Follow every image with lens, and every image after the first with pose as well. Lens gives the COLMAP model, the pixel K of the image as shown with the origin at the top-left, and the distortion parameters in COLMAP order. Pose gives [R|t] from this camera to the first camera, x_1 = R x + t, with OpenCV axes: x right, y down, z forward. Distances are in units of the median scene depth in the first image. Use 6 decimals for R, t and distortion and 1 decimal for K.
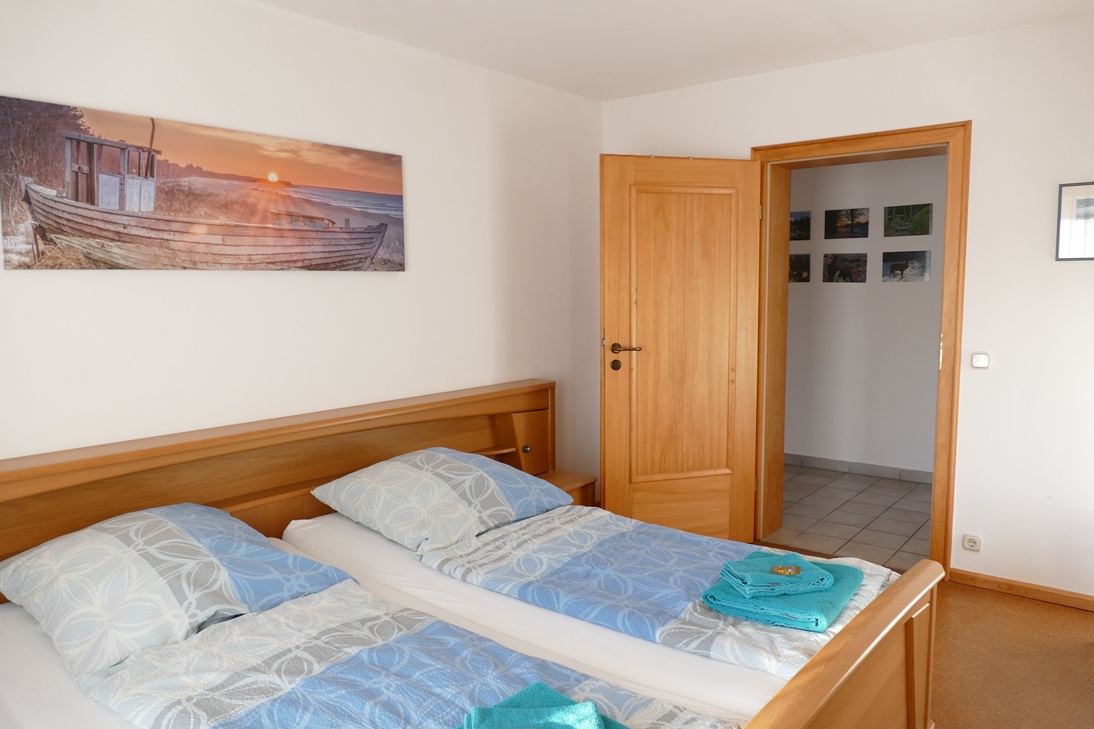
lens RADIAL K [[784.6, 0, 551.7], [0, 784.6, 360.8], [0, 0, 1]] dist [-0.020085, -0.002371]
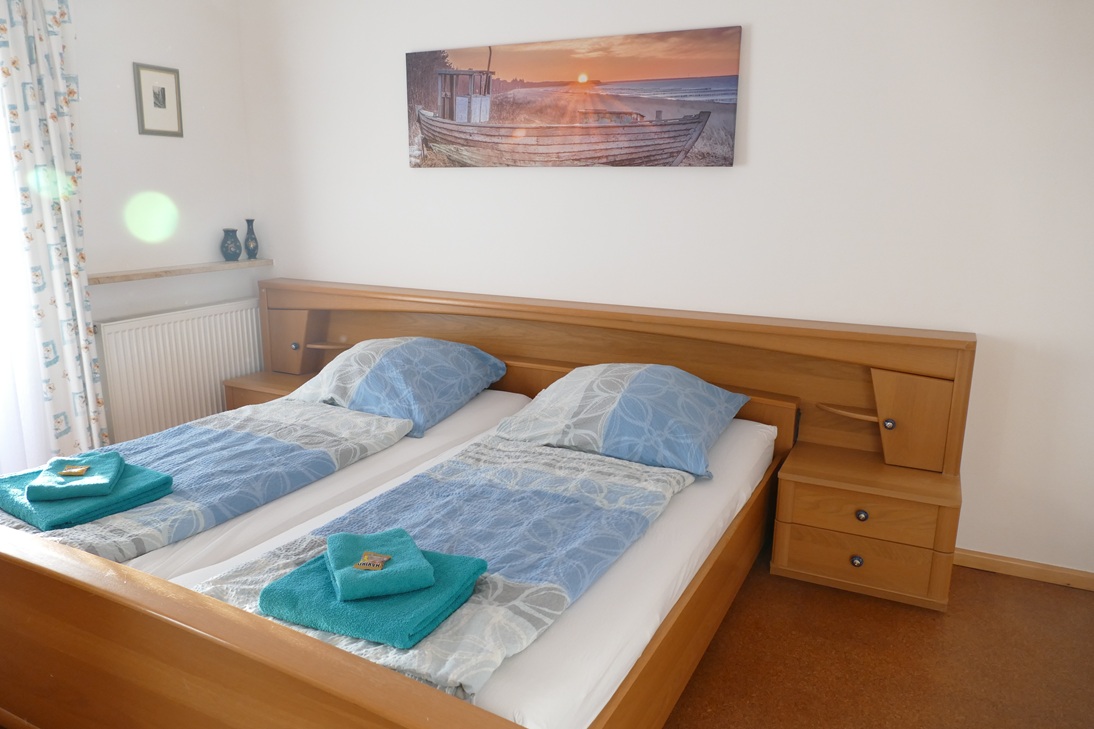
lens RADIAL K [[784.6, 0, 550.7], [0, 784.6, 369.5], [0, 0, 1]] dist [-0.020085, -0.002371]
pose [[0.210927, 0.232188, -0.949525, 0.789920], [-0.106919, 0.971032, 0.213696, -0.073807], [0.971637, 0.056448, 0.229642, 0.766746]]
